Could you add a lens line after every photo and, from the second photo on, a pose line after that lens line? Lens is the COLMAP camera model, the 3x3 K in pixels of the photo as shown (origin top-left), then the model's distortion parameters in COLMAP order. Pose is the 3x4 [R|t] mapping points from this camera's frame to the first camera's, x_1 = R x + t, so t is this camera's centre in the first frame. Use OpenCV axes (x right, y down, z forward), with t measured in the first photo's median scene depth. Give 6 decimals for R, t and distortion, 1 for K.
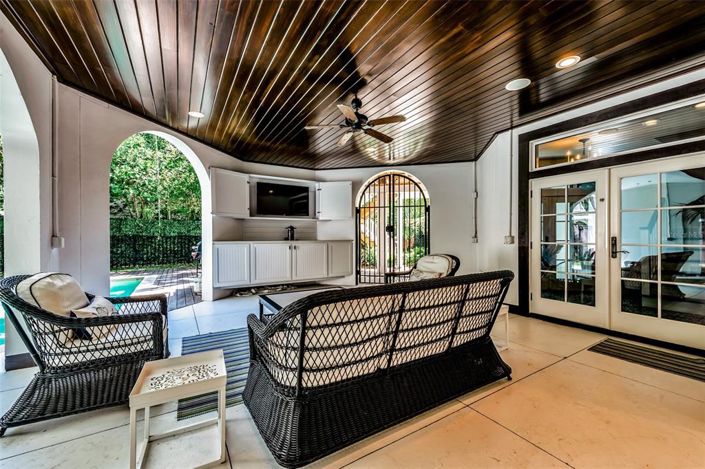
lens RADIAL K [[278.0, 0, 351.9], [0, 278.0, 236.4], [0, 0, 1]] dist [0.000281, 0.000053]
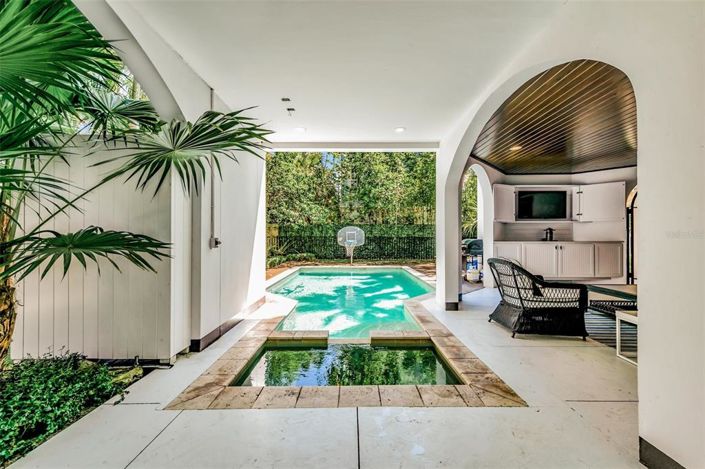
lens RADIAL K [[278.0, 0, 351.9], [0, 278.0, 235.0], [0, 0, 1]] dist [0.000281, 0.000053]
pose [[0.847625, -0.004360, -0.530578, -0.297894], [0.000347, 0.999971, -0.007664, -0.001607], [0.530595, 0.006312, 0.847602, -0.345639]]
